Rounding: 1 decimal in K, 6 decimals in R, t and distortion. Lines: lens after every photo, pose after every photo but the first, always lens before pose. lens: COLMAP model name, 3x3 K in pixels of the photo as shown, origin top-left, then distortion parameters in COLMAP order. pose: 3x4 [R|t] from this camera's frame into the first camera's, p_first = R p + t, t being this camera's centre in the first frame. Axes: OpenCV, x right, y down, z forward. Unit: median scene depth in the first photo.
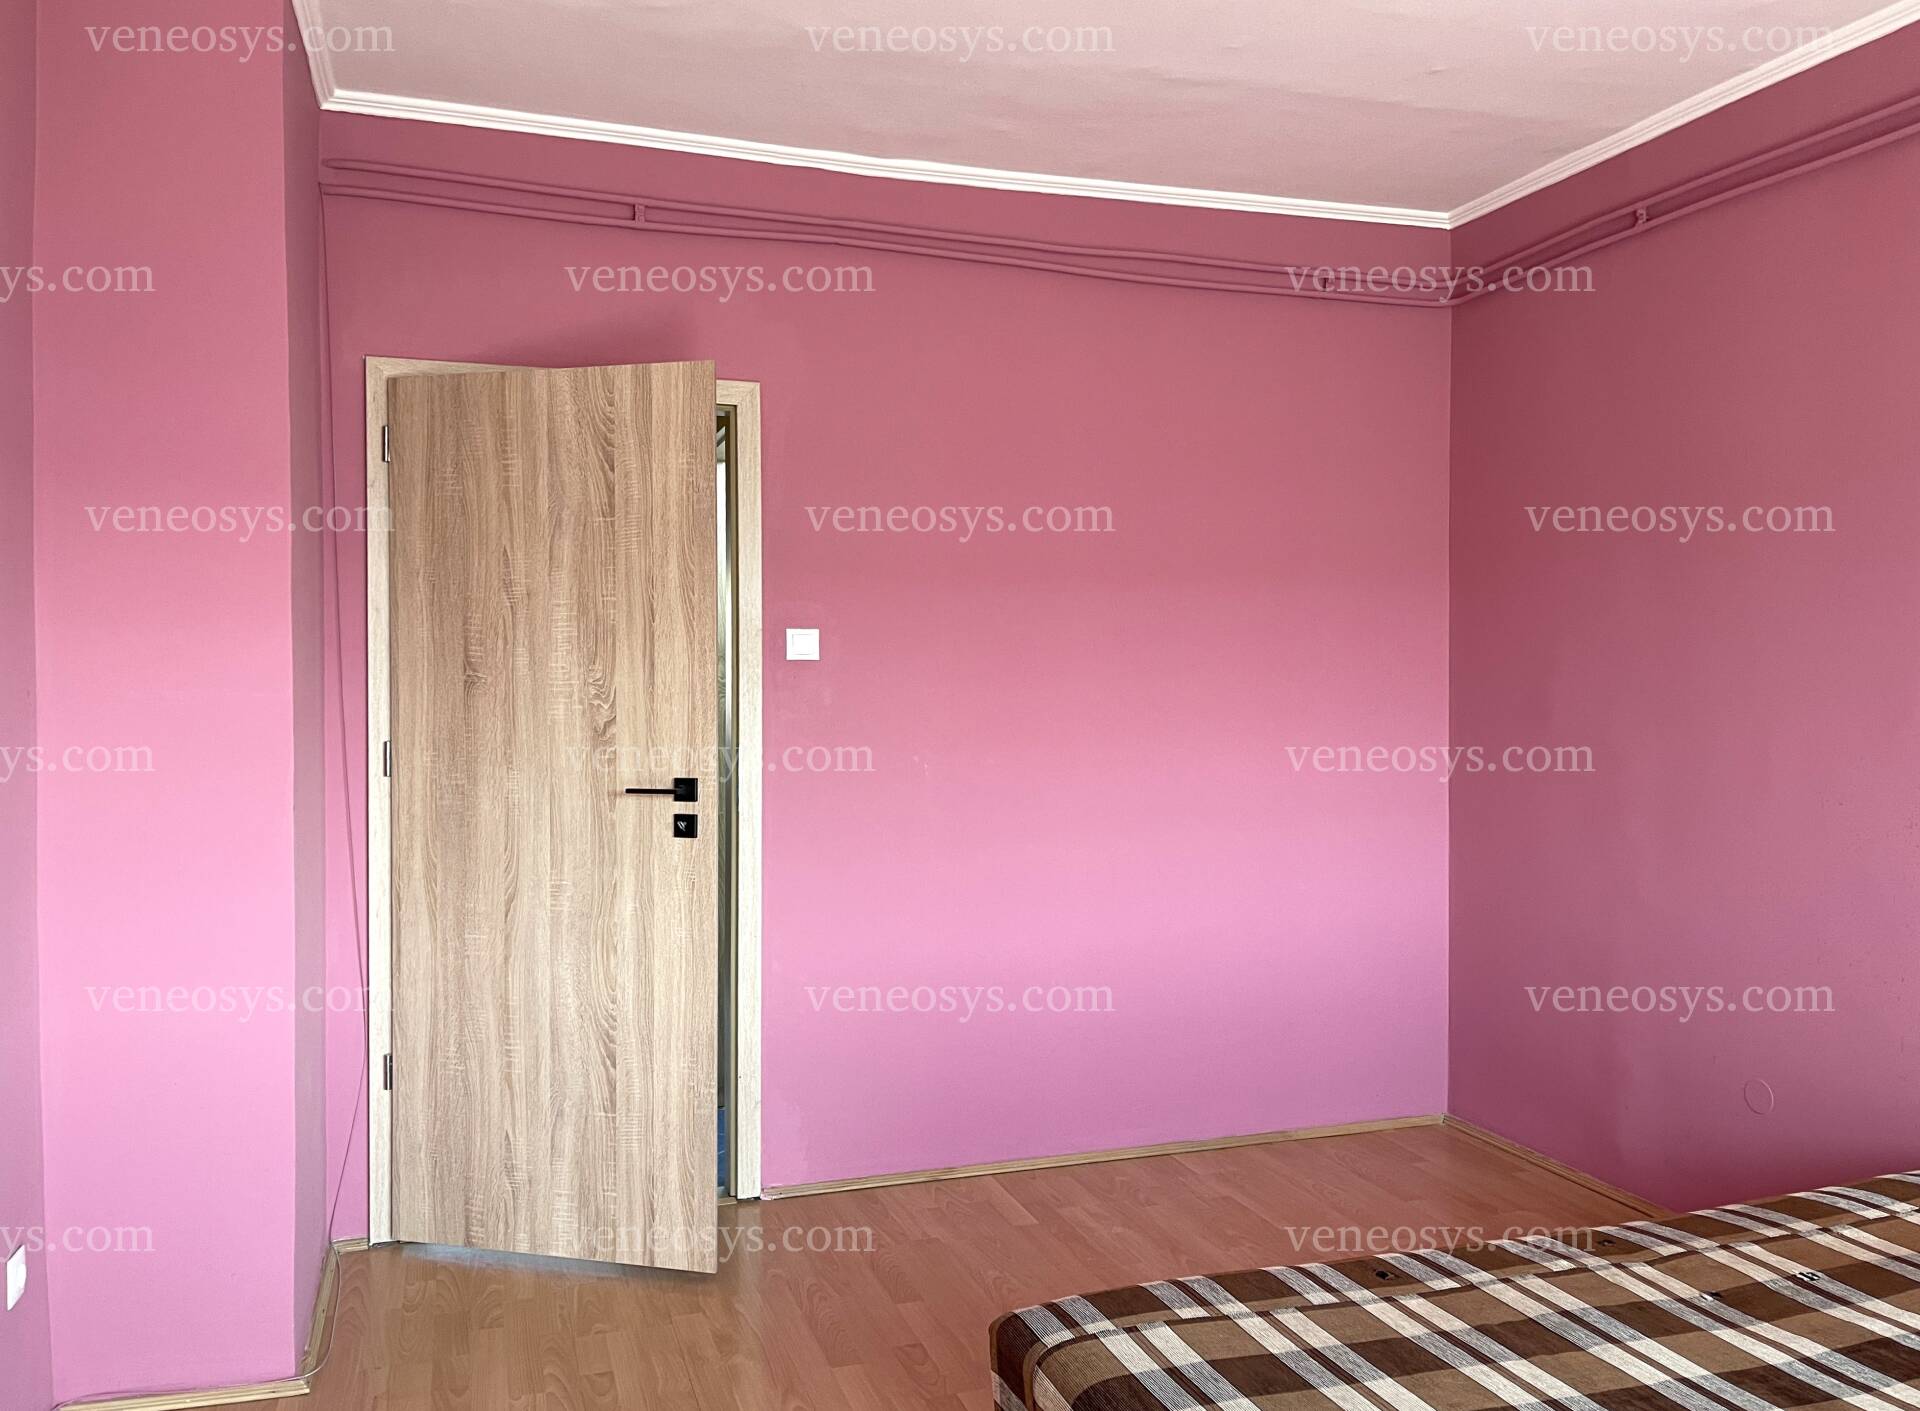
lens RADIAL K [[1517.9, 0, 960.0], [0, 1517.9, 705.5], [0, 0, 1]] dist [0.042638, -0.003423]
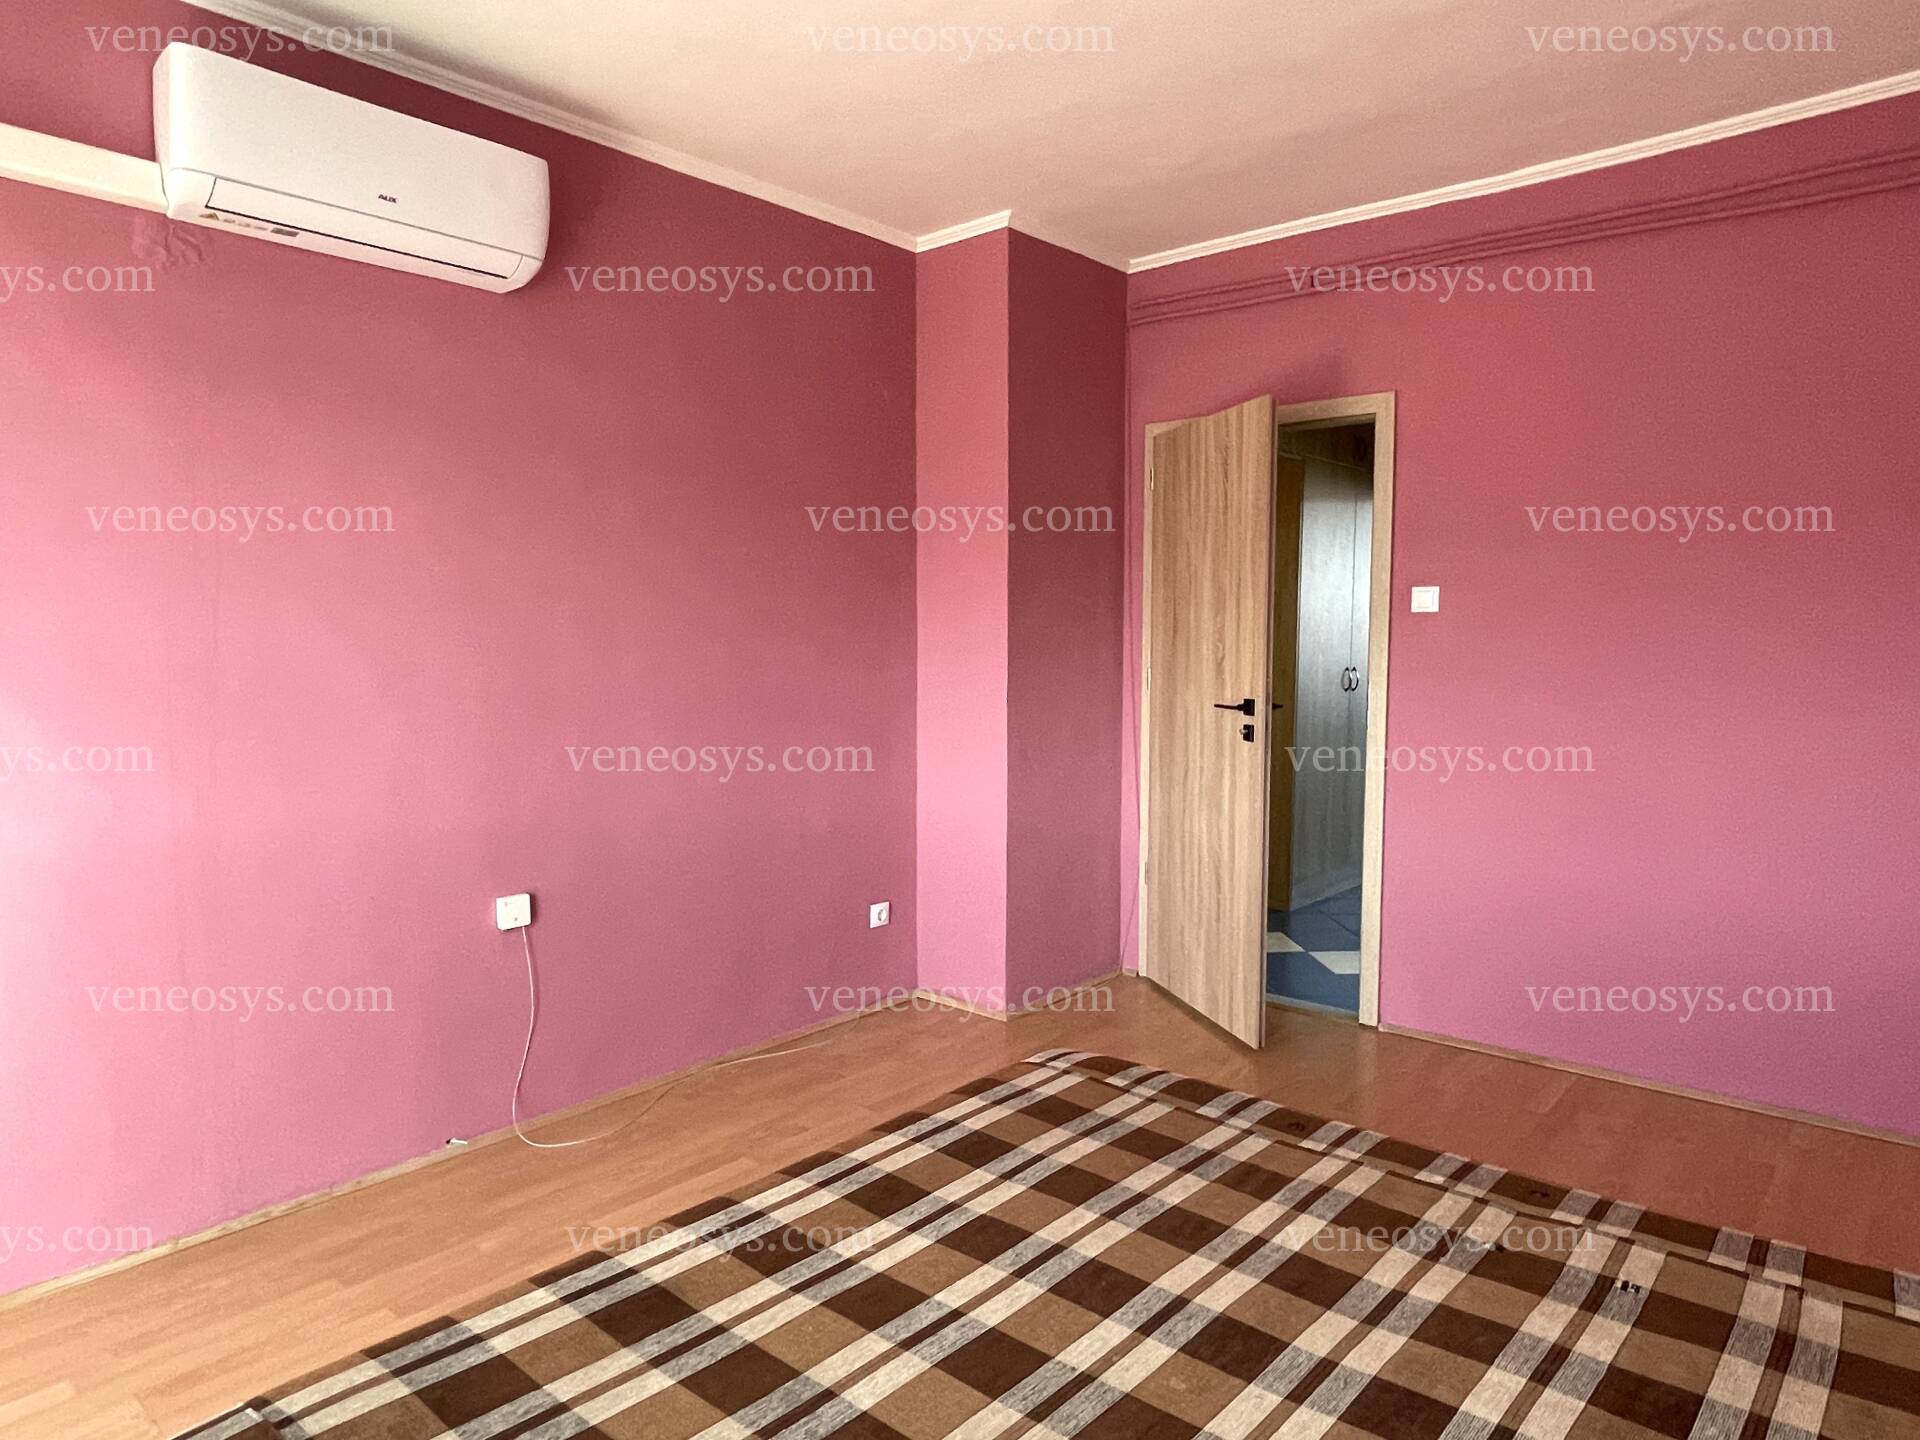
lens RADIAL K [[1215.4, 0, 960.0], [0, 1215.4, 720.0], [0, 0, 1]] dist [0.003351, 0.001559]
pose [[0.497746, 0.066163, -0.864795, 0.648504], [-0.012289, 0.997524, 0.069245, -0.007127], [0.867236, -0.023838, 0.497327, 0.205557]]
